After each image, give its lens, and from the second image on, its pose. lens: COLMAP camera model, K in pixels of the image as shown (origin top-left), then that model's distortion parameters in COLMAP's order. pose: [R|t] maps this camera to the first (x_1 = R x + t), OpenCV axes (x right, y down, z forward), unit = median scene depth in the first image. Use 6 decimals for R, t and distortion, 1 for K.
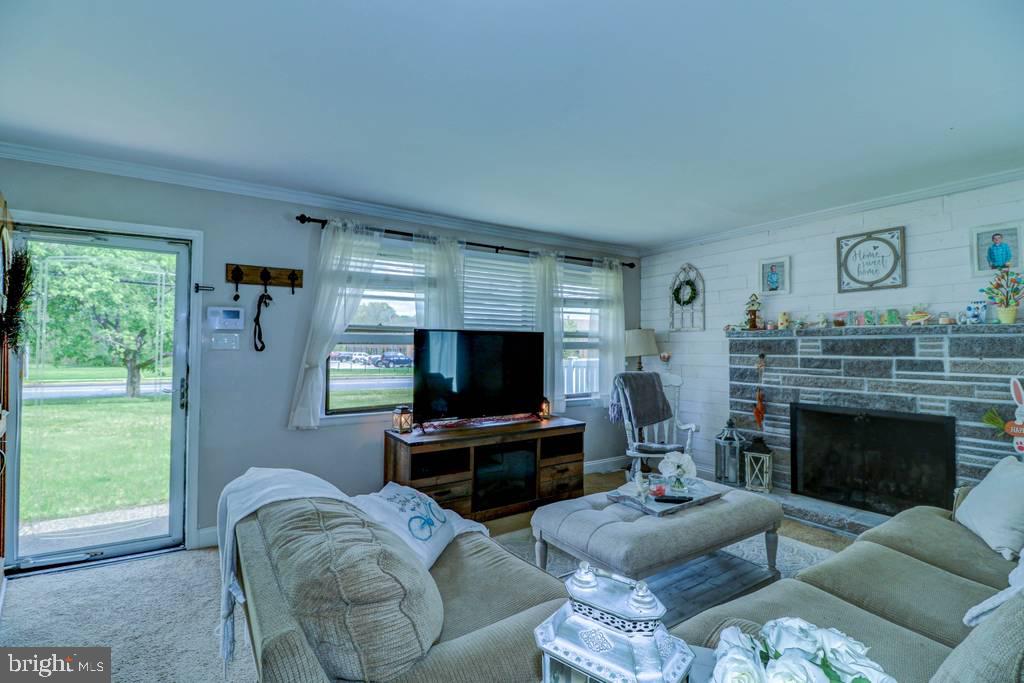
lens RADIAL K [[482.8, 0, 515.5], [0, 482.8, 342.3], [0, 0, 1]] dist [-0.000776, -0.000307]
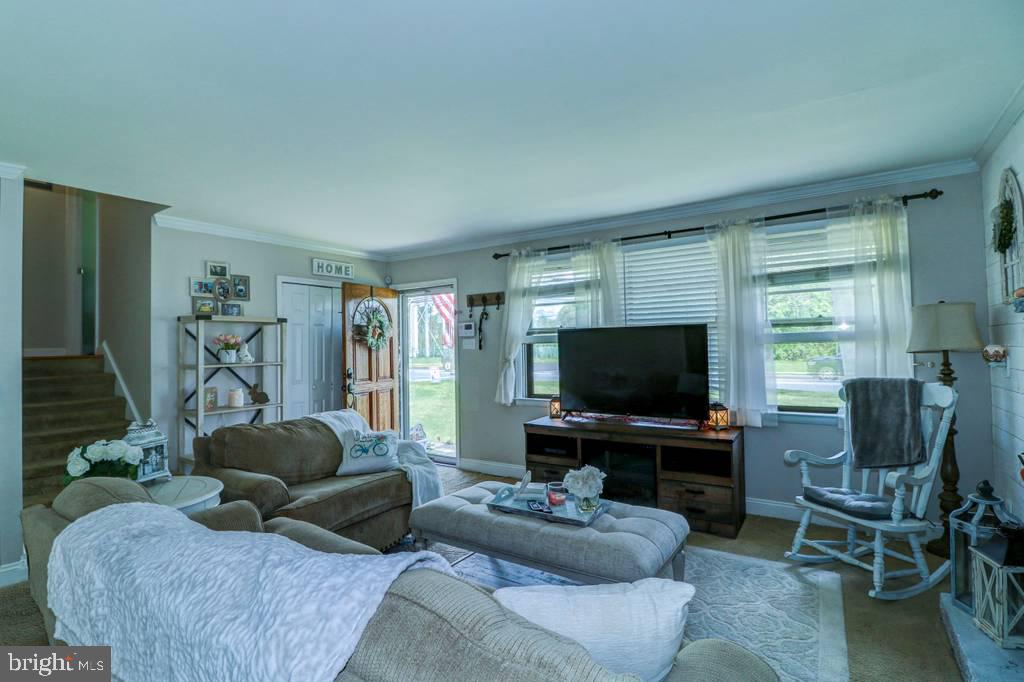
lens RADIAL K [[482.8, 0, 514.3], [0, 482.8, 344.1], [0, 0, 1]] dist [-0.000776, -0.000307]
pose [[0.392864, -0.025764, -0.919236, 0.812485], [0.021333, 0.999594, -0.018899, 0.027978], [0.919349, -0.012185, 0.393254, 0.450076]]
